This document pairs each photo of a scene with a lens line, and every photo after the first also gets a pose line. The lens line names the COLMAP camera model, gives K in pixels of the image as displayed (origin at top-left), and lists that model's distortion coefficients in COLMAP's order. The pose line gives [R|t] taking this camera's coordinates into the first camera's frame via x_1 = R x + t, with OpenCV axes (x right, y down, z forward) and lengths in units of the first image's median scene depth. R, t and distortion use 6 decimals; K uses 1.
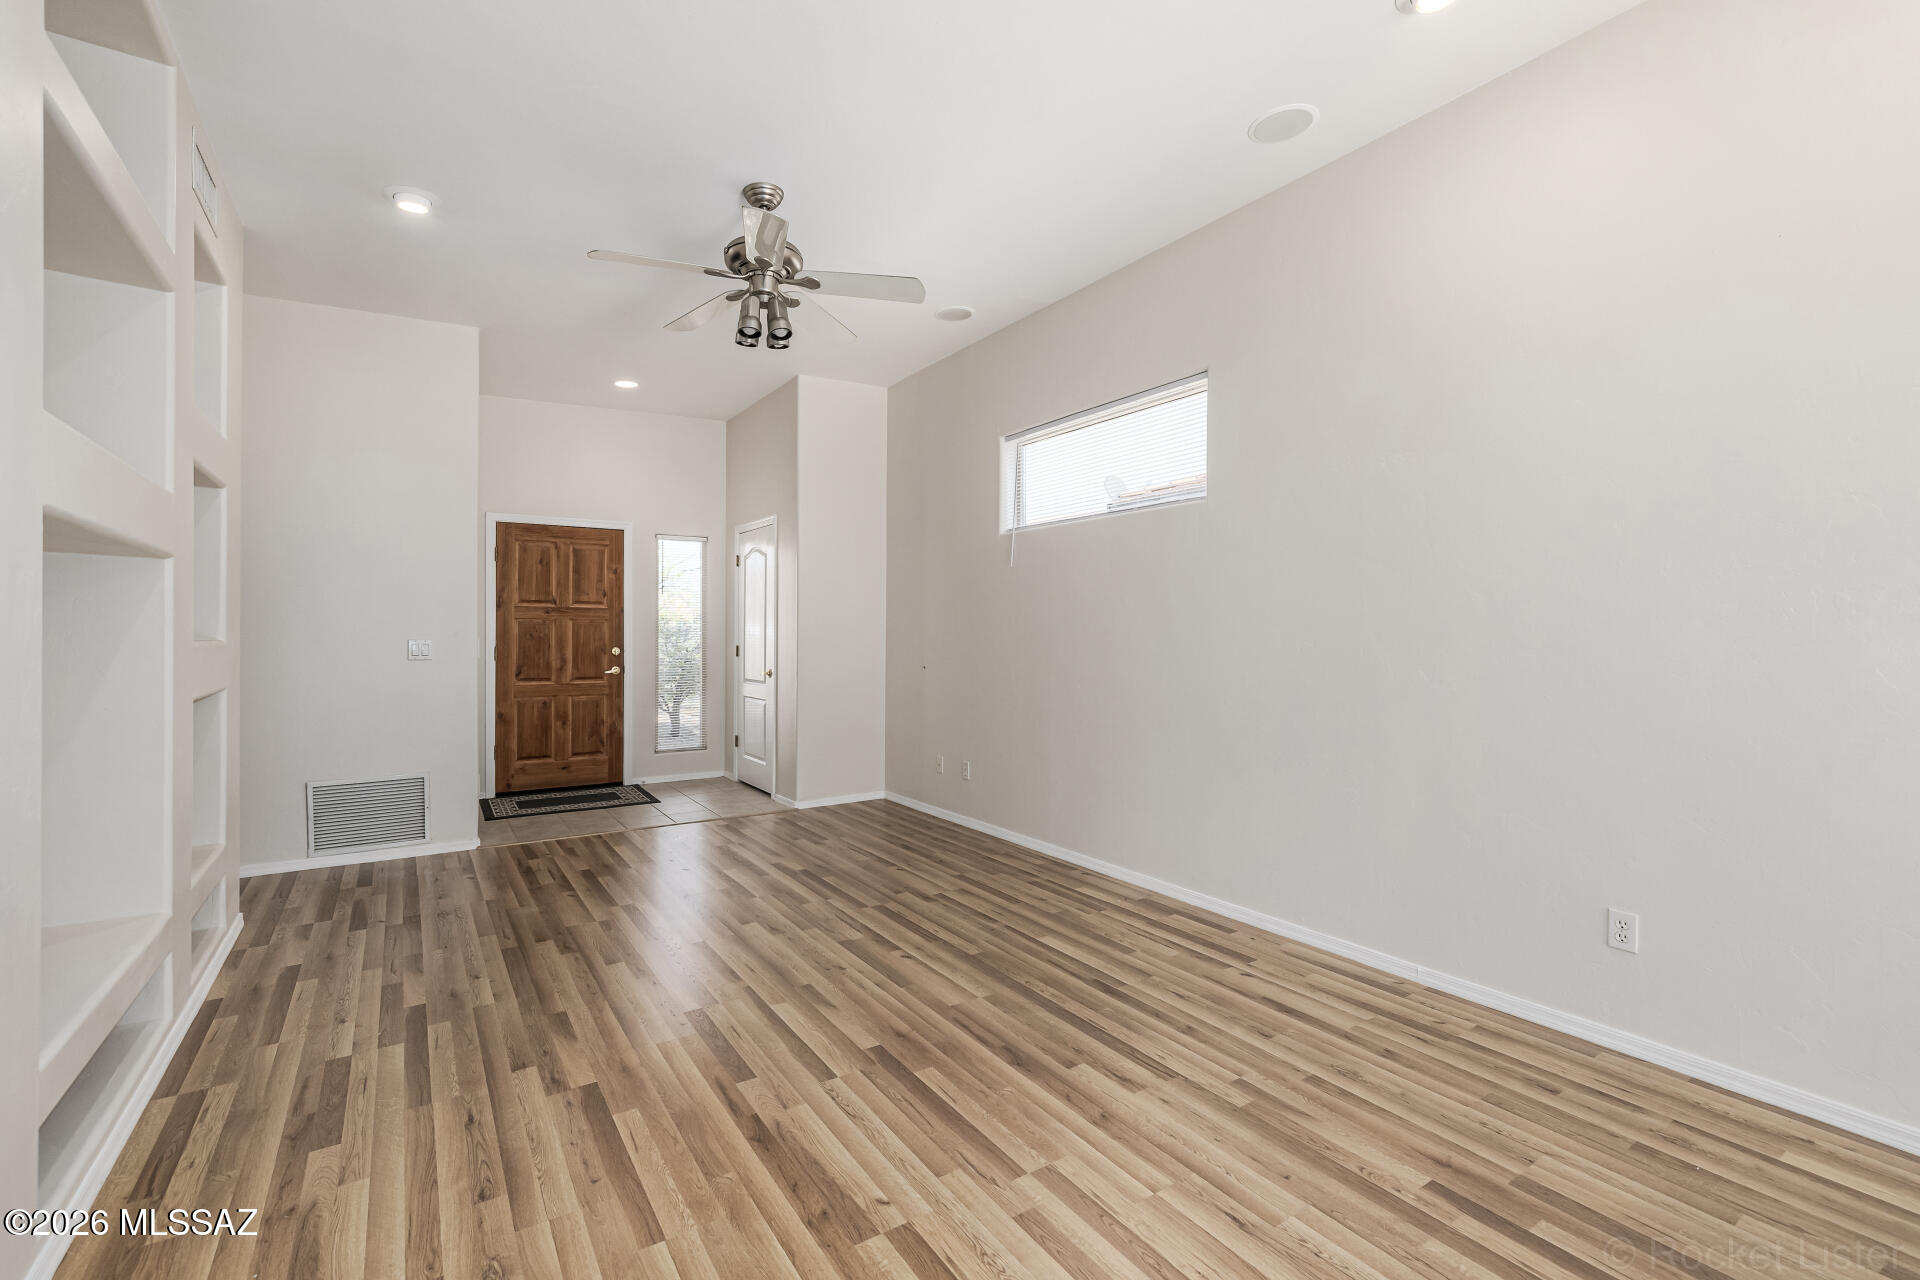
lens RADIAL K [[821.9, 0, 949.1], [0, 821.9, 629.6], [0, 0, 1]] dist [0.000361, 0.000602]
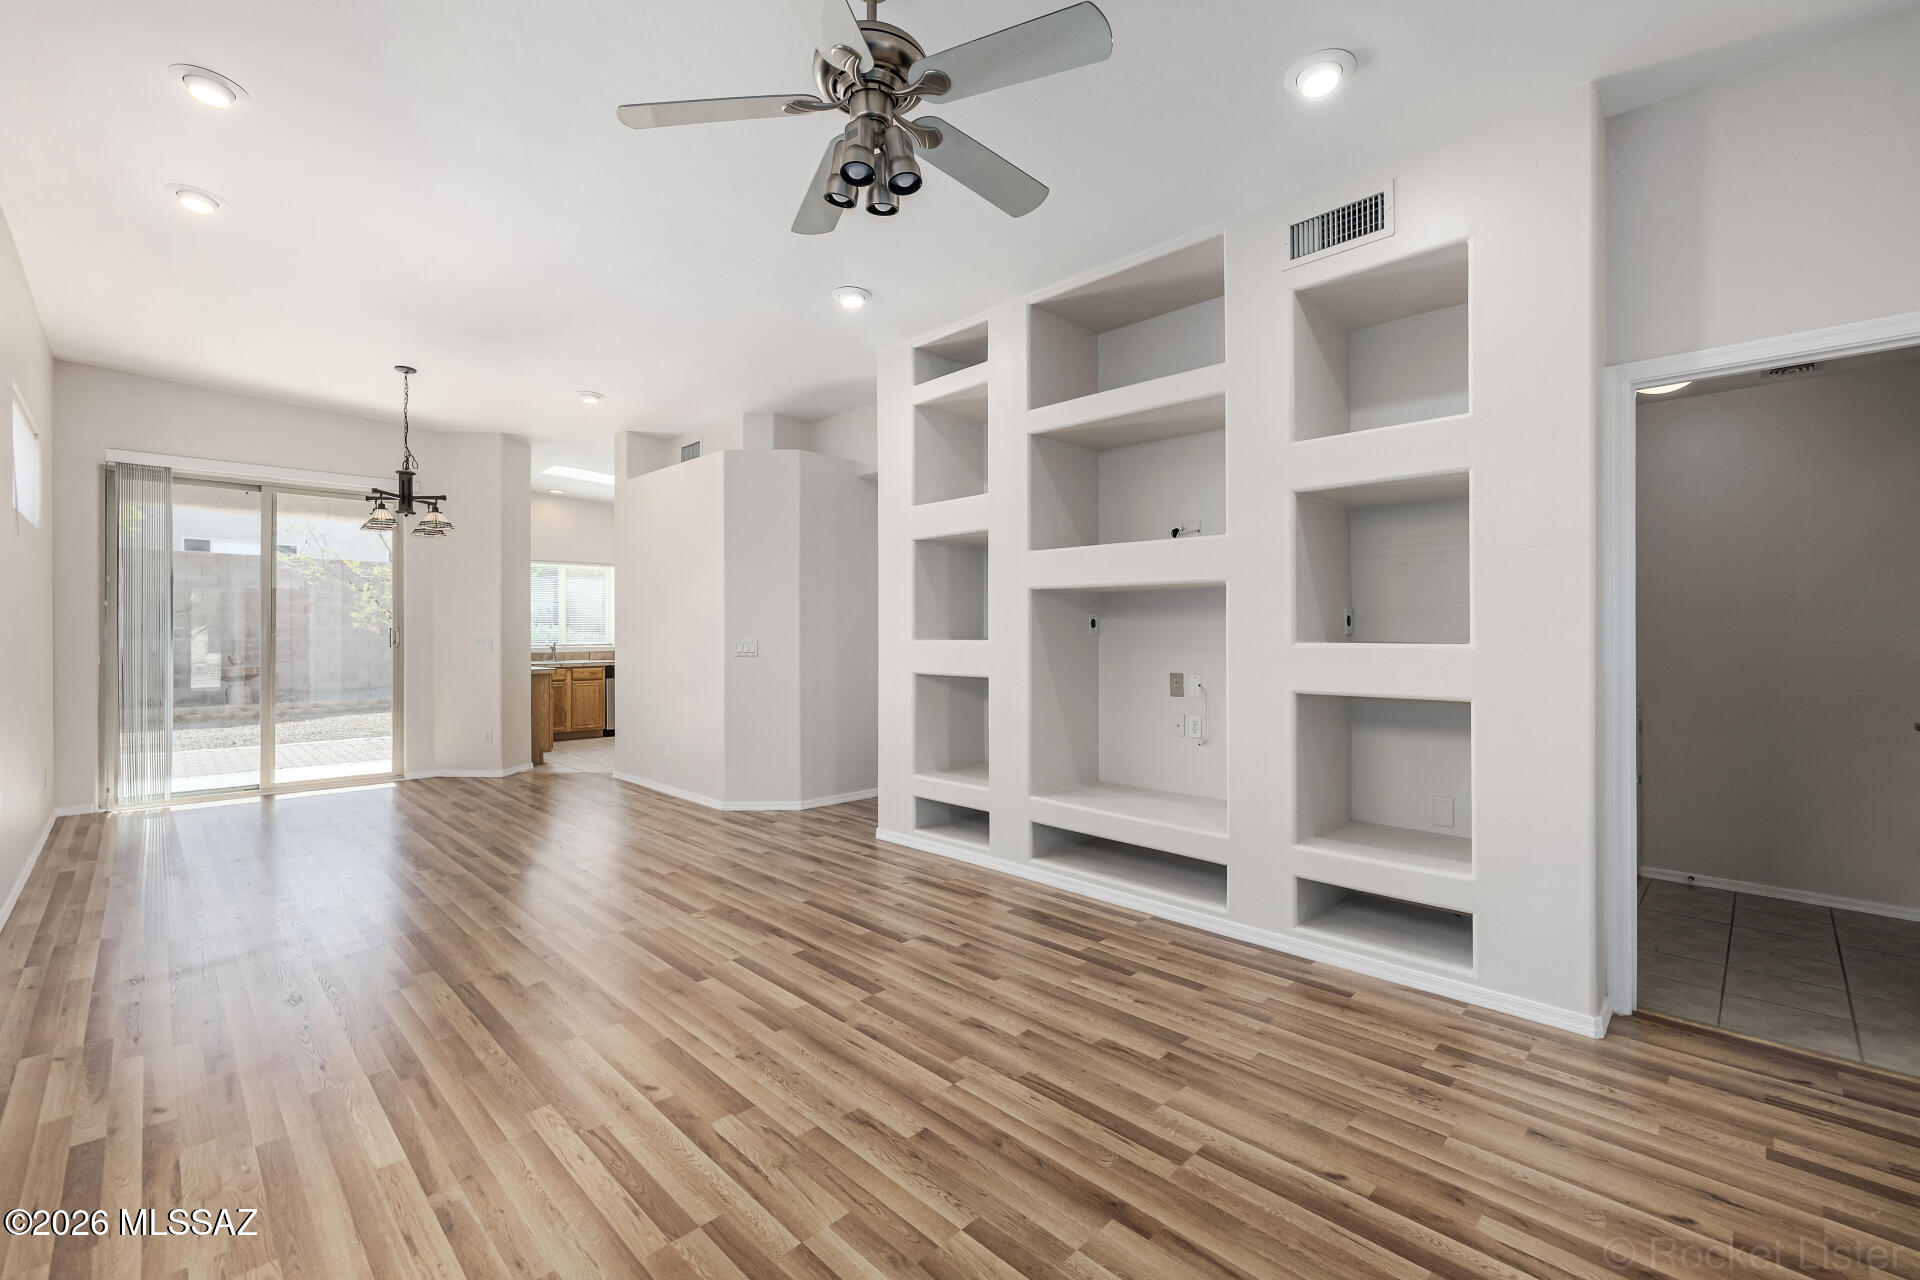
lens RADIAL K [[818.7, 0, 969.6], [0, 818.7, 637.6], [0, 0, 1]] dist [0.002278, -0.000025]
pose [[-0.979318, -0.000222, -0.202325, -0.161125], [-0.000054, 1.000000, -0.000837, 0.003969], [0.202325, -0.000809, -0.979318, 1.573531]]
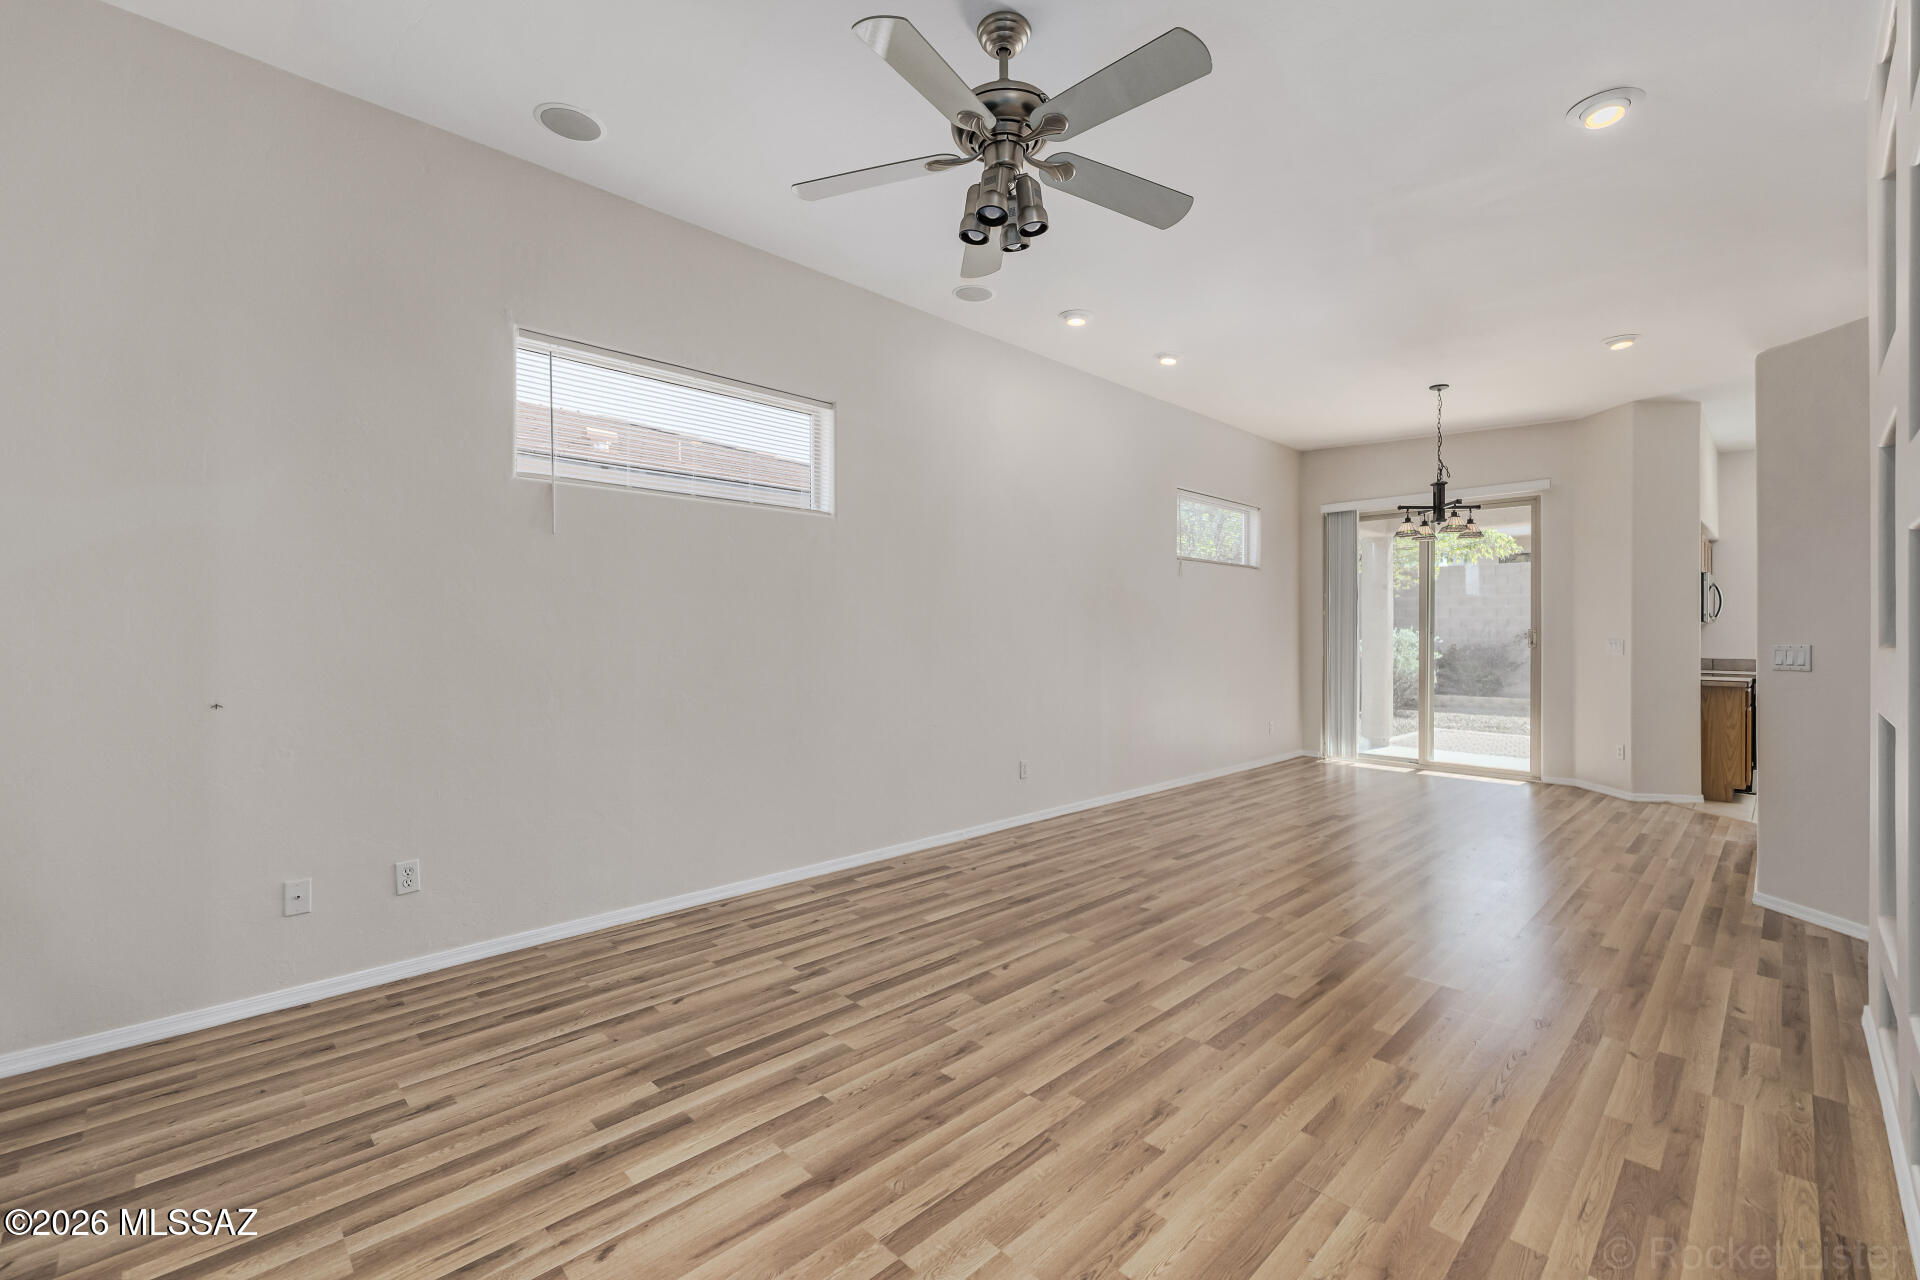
lens RADIAL K [[802.5, 0, 926.4], [0, 802.5, 632.4], [0, 0, 1]] dist [-0.000976, 0.000359]
pose [[-0.162457, -0.000782, 0.986715, -0.873318], [-0.008143, 0.999967, -0.000548, 0.001699], [-0.986682, -0.008124, -0.162458, 1.118572]]
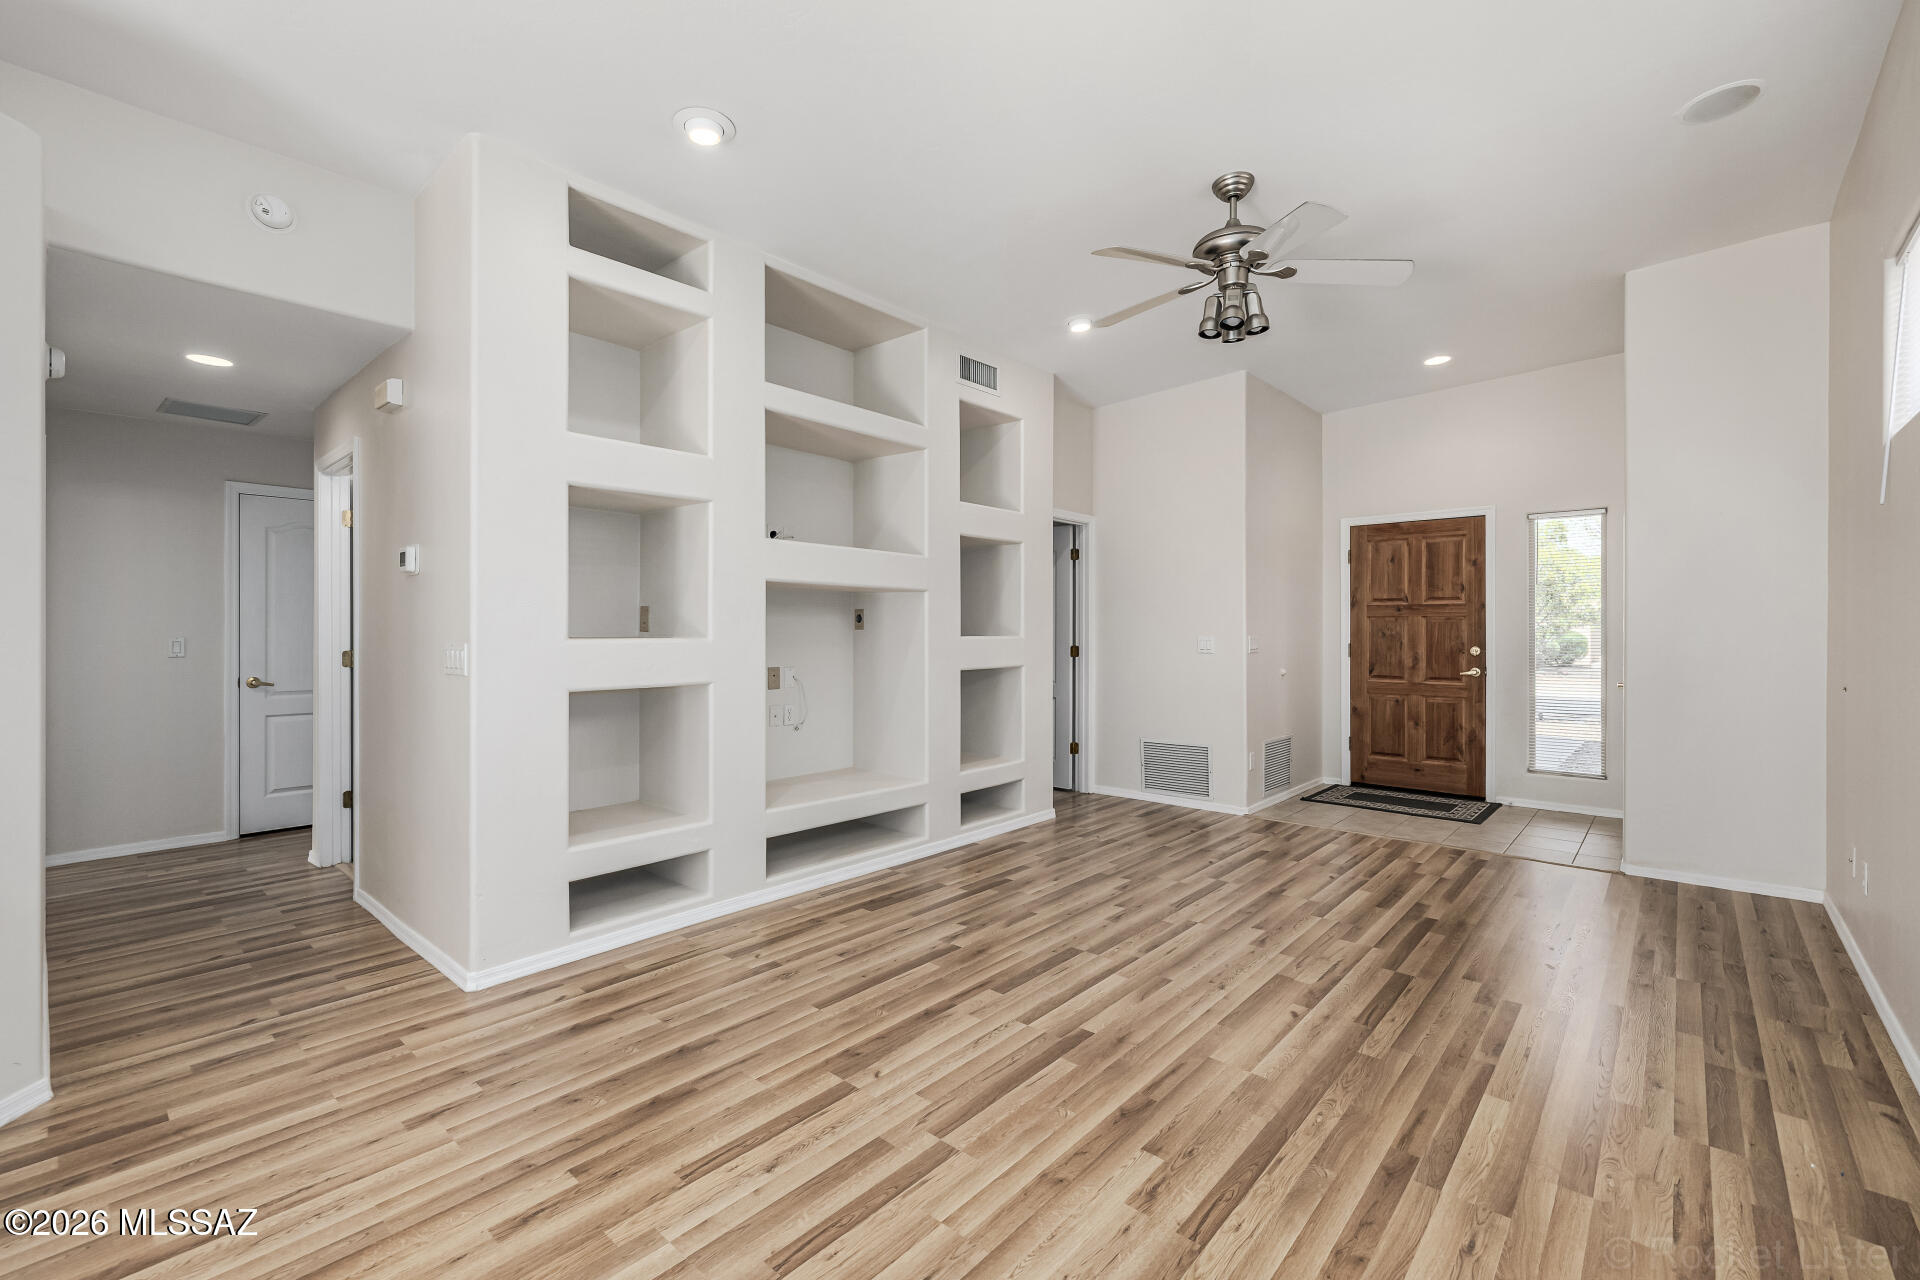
lens RADIAL K [[821.9, 0, 949.1], [0, 821.9, 629.6], [0, 0, 1]] dist [0.000361, 0.000602]
pose [[0.253438, -0.004092, -0.967343, 0.605405], [0.007039, 0.999972, -0.002386, 0.001850], [0.967326, -0.006204, 0.253460, 0.398024]]
